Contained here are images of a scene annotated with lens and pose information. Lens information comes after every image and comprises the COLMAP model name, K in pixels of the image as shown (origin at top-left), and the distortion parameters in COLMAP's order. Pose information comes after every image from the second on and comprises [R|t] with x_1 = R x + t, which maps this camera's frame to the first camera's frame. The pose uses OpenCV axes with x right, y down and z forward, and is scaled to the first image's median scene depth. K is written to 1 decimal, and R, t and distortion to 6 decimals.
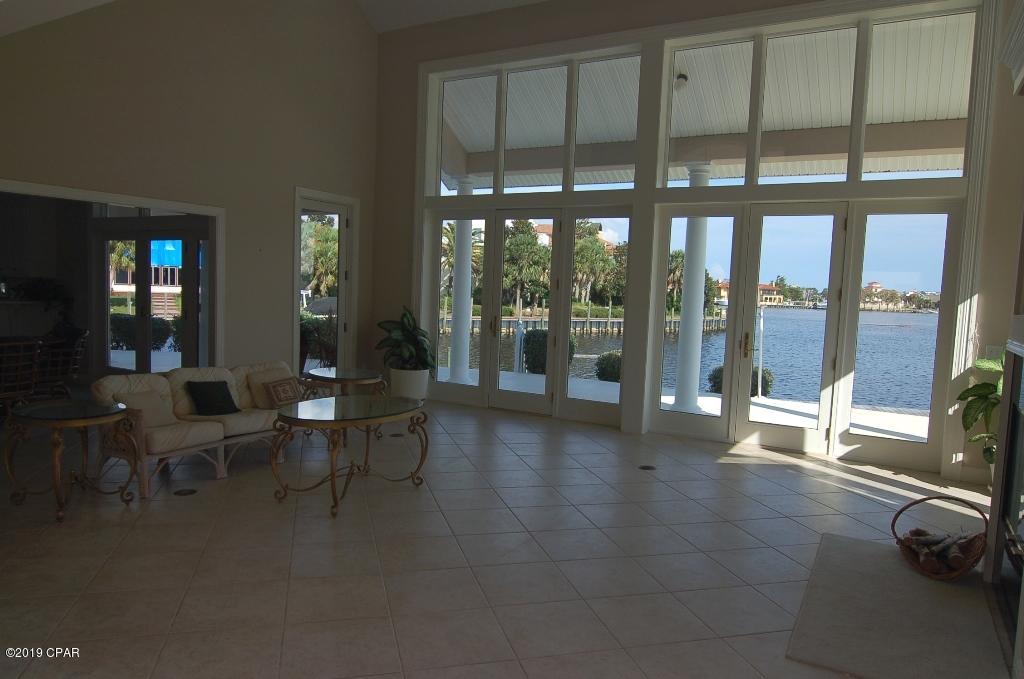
lens RADIAL K [[546.4, 0, 520.9], [0, 546.4, 338.6], [0, 0, 1]] dist [-0.015043, -0.000474]
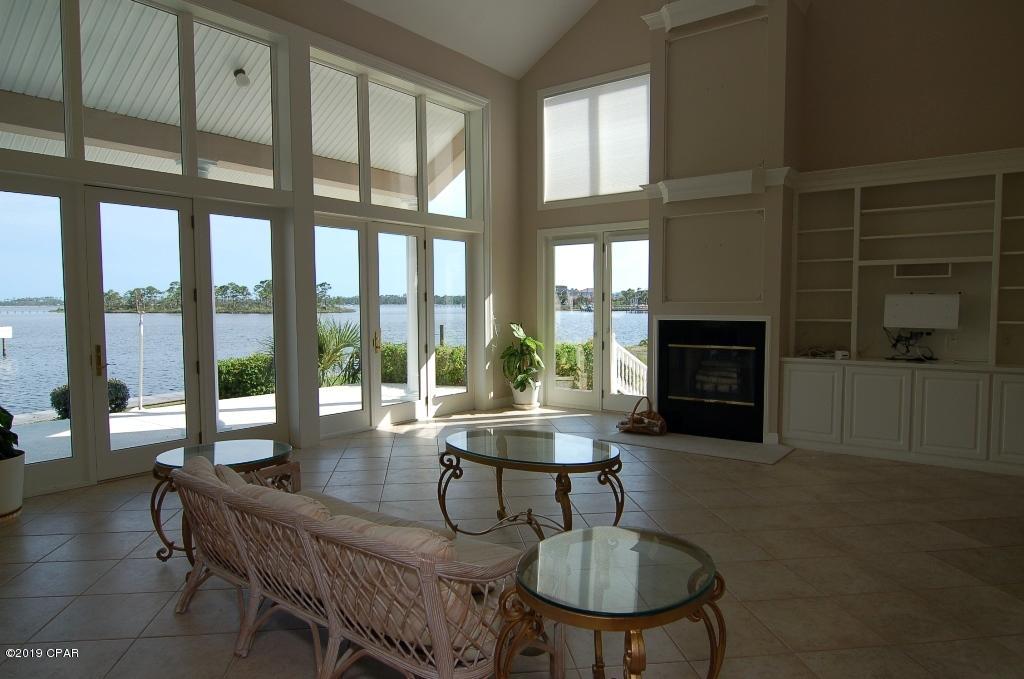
lens RADIAL K [[652.7, 0, 505.0], [0, 652.7, 346.1], [0, 0, 1]] dist [0.009012, 0.000720]
pose [[0.238399, -0.100355, 0.965968, -0.836712], [0.092279, 0.992487, 0.080336, -0.061754], [-0.966773, 0.069987, 0.245869, 0.372534]]
